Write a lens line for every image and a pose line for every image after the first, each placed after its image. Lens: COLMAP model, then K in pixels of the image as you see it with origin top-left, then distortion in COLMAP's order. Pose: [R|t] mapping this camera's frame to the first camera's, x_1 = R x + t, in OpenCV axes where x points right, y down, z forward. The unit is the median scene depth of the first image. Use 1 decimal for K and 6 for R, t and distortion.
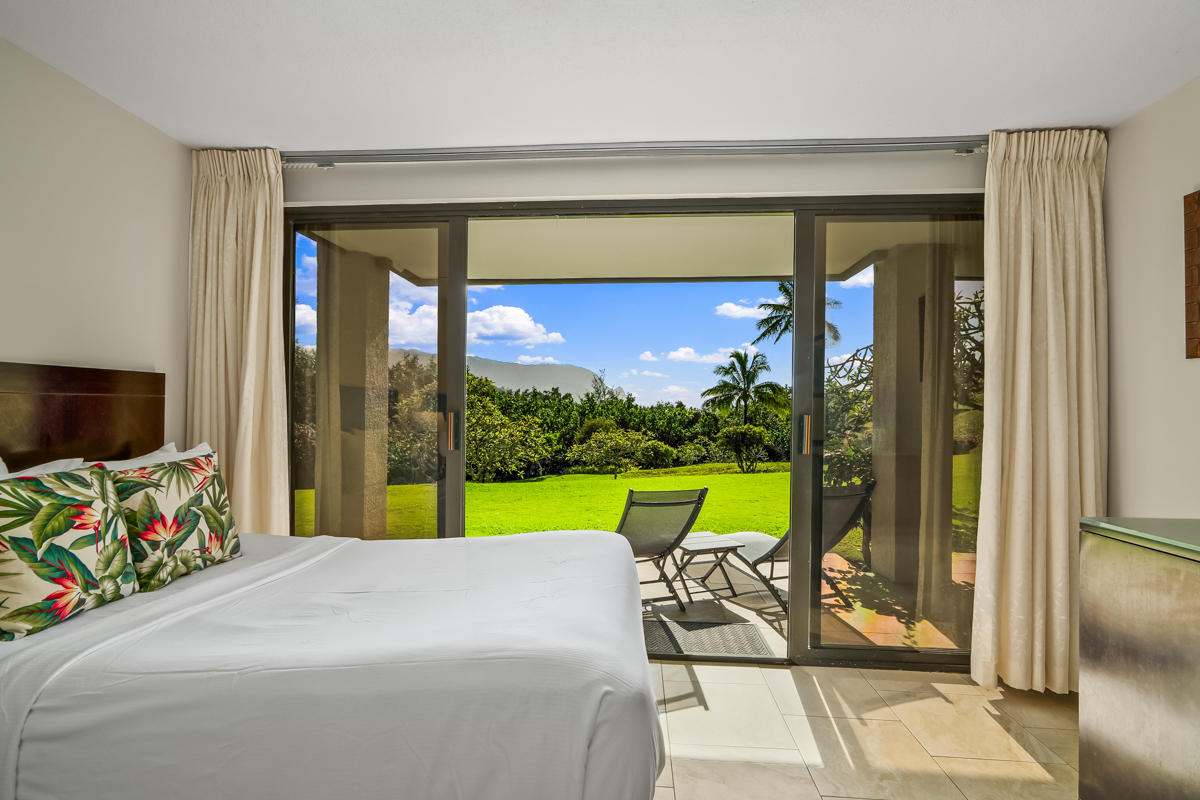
lens RADIAL K [[552.3, 0, 594.9], [0, 552.3, 408.4], [0, 0, 1]] dist [-0.002103, -0.000517]
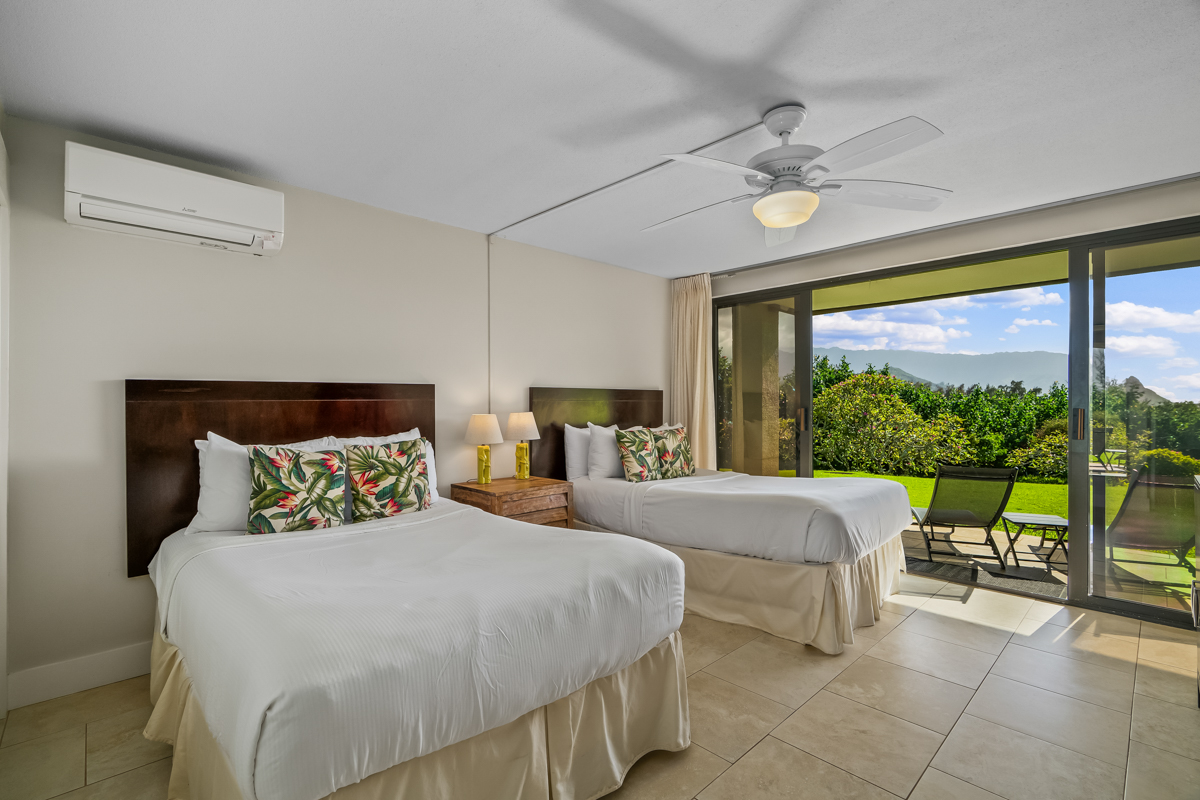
lens RADIAL K [[546.5, 0, 600.0], [0, 546.5, 400.0], [0, 0, 1]] dist [0.001861, 0.000228]
pose [[0.749724, -0.016399, -0.661548, 0.444201], [0.006443, 0.999826, -0.017482, 0.009453], [0.661720, 0.008844, 0.749699, -0.761925]]
